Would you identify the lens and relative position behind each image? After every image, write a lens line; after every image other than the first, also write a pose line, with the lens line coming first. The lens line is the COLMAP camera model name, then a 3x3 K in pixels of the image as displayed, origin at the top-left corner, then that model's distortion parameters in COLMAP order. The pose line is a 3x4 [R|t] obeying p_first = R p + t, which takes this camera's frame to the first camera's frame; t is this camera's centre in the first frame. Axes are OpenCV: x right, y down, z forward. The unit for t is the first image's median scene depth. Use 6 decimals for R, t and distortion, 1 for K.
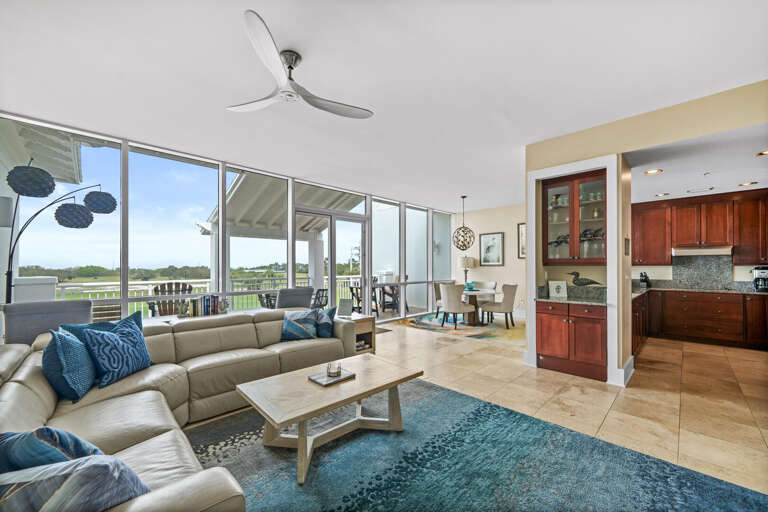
lens RADIAL K [[298.8, 0, 389.0], [0, 298.8, 264.3], [0, 0, 1]] dist [-0.001237, 0.000035]
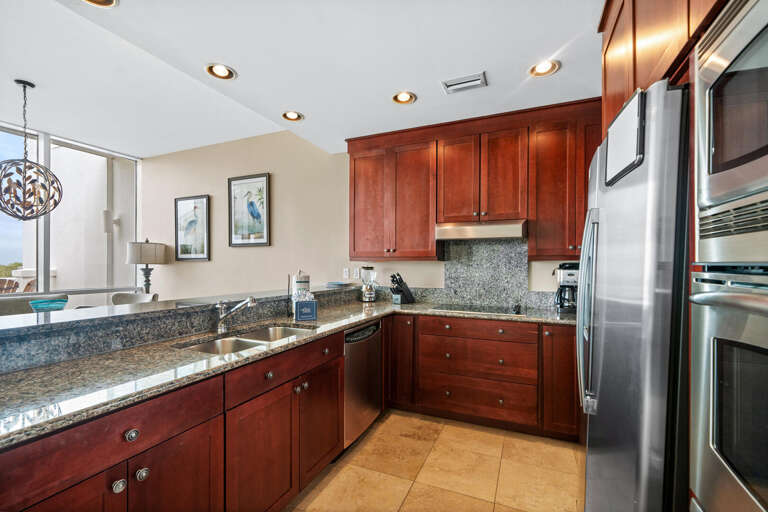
lens RADIAL K [[331.5, 0, 384.2], [0, 331.5, 264.1], [0, 0, 1]] dist [0.001411, 0.000257]
pose [[0.931006, 0.003299, 0.364988, 0.752698], [-0.006919, 0.999939, 0.008611, 0.007337], [-0.364937, -0.010542, 0.930972, 0.590759]]
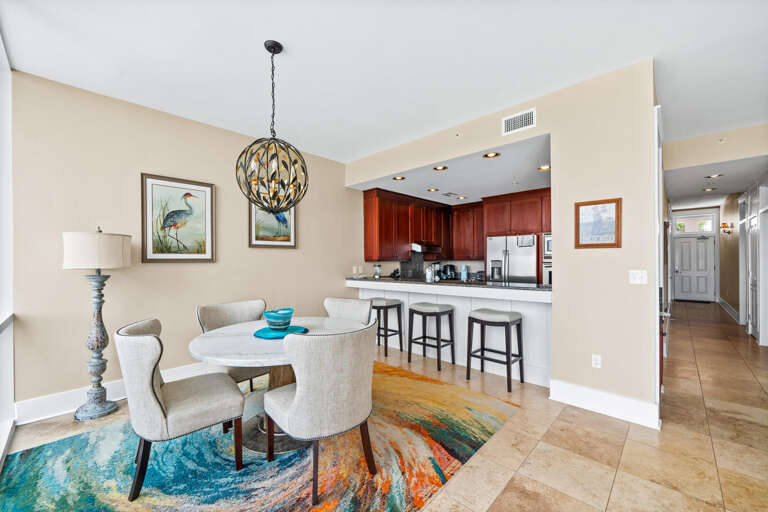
lens RADIAL K [[305.9, 0, 383.1], [0, 305.9, 262.1], [0, 0, 1]] dist [-0.003812, 0.000333]
pose [[-0.015683, -0.002468, 0.999874, -0.112583], [-0.001445, 0.999996, 0.002446, 0.006243], [-0.999876, -0.001406, -0.015686, 1.258938]]
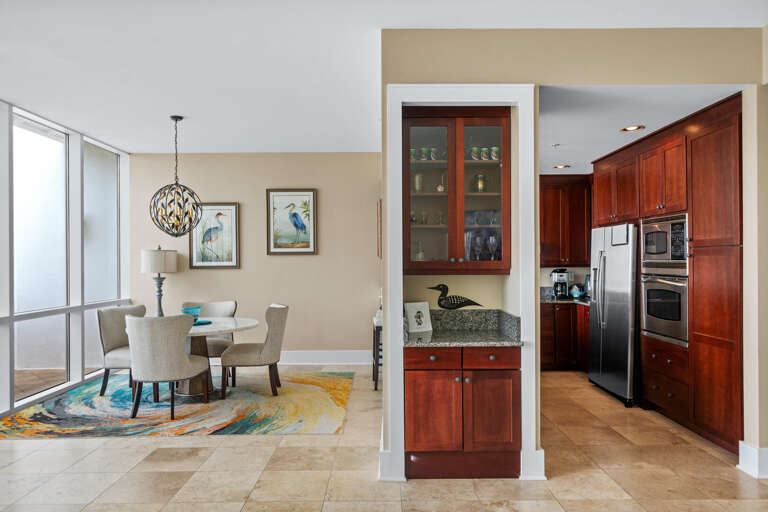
lens RADIAL K [[513.8, 0, 382.3], [0, 513.8, 260.7], [0, 0, 1]] dist [-0.001577, 0.000871]
pose [[0.709479, -0.000812, 0.704727, -0.107894], [-0.001636, 0.999995, 0.002800, -0.018200], [-0.704725, -0.003139, 0.709474, 0.330347]]
